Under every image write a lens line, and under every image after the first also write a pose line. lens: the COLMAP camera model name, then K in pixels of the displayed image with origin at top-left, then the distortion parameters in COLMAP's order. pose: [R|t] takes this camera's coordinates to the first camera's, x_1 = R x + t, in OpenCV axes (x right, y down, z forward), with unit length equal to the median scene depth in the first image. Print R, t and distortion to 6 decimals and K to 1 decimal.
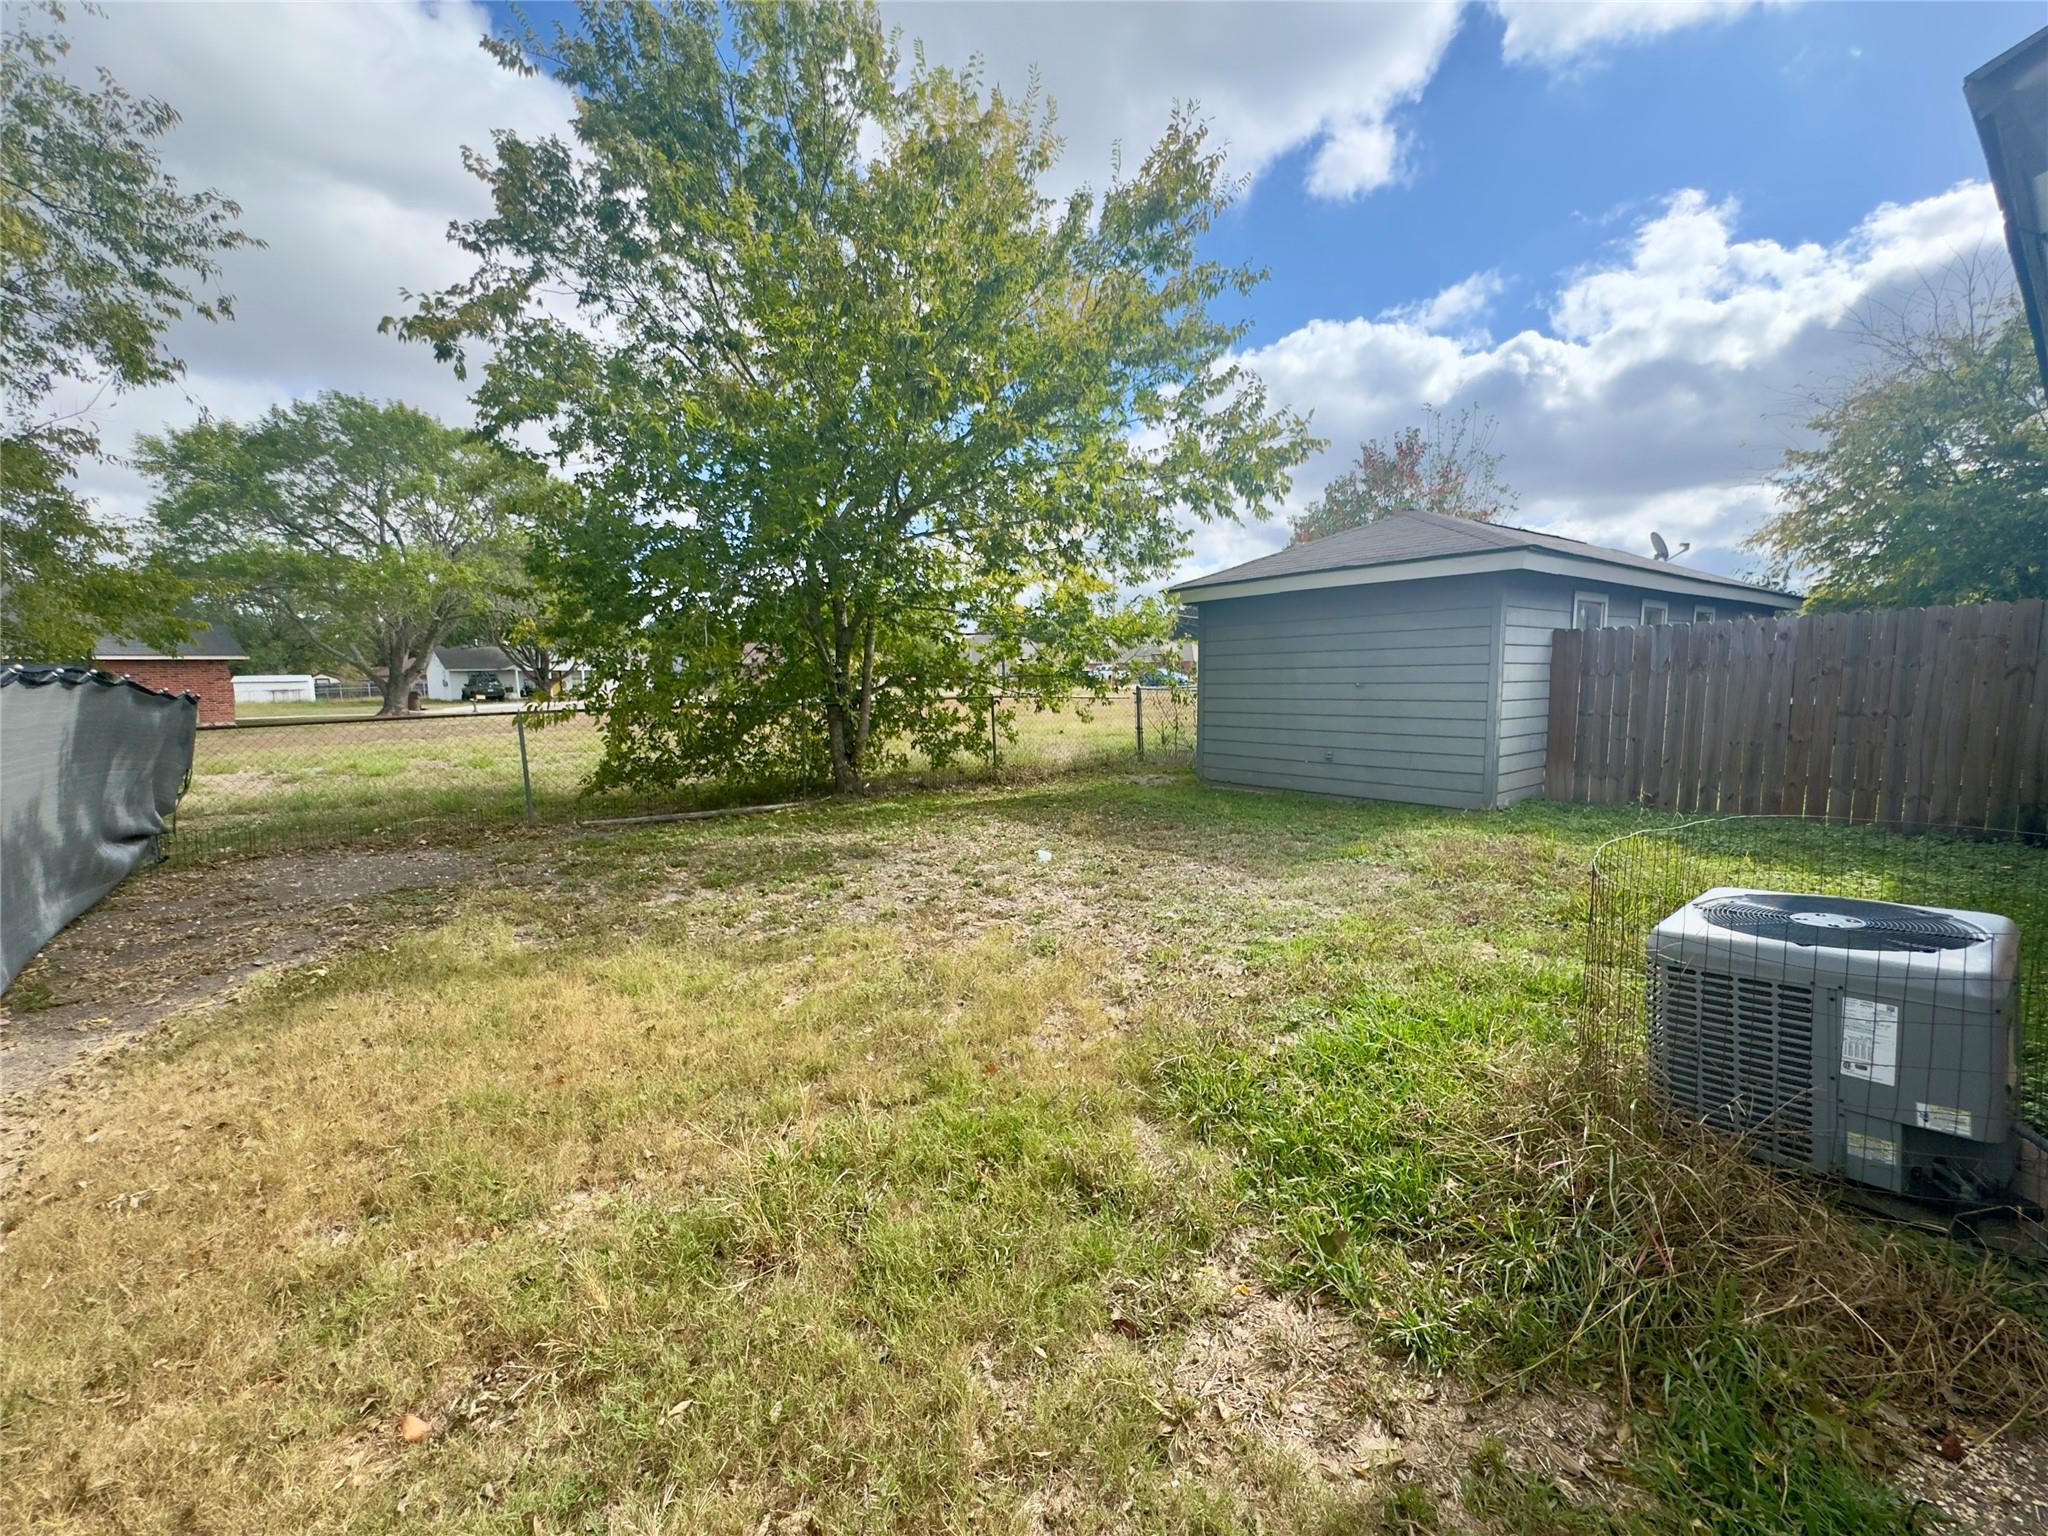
lens RADIAL K [[819.9, 0, 1024.0], [0, 819.9, 768.0], [0, 0, 1]] dist [-0.004962, 0.000922]
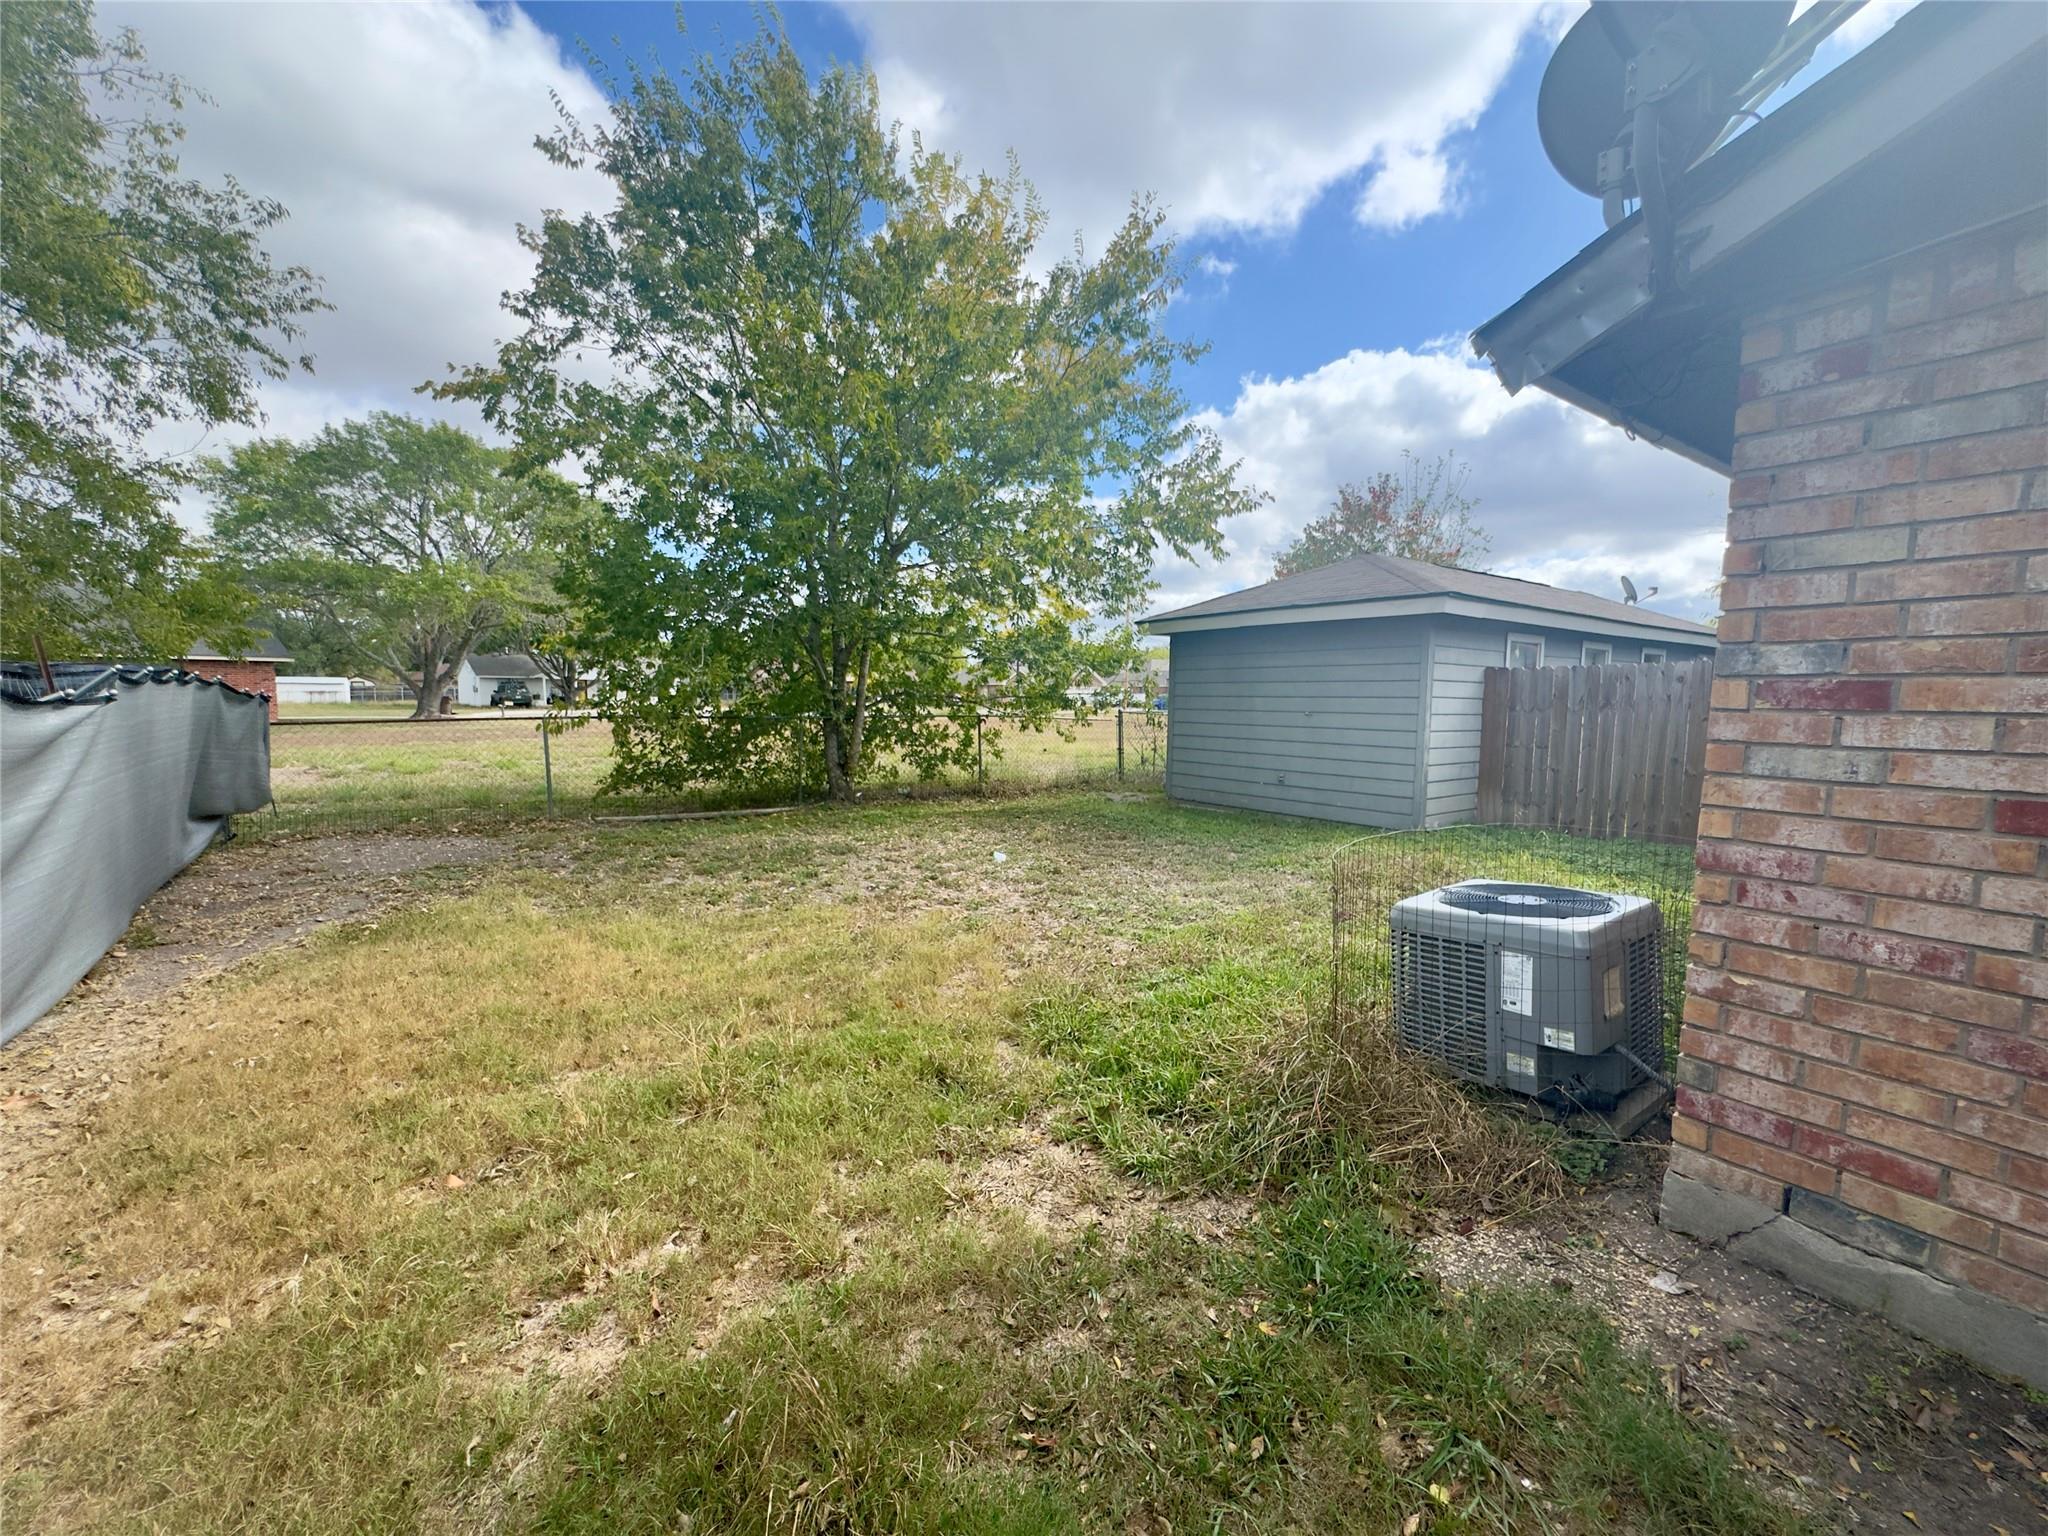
lens RADIAL K [[819.0, 0, 1021.8], [0, 819.0, 768.9], [0, 0, 1]] dist [-0.002127, 0.000036]
pose [[0.999319, 0.028623, -0.023294, 0.071002], [-0.029176, 0.999292, -0.023761, 0.010845], [0.022597, 0.024425, 0.999446, -0.114416]]
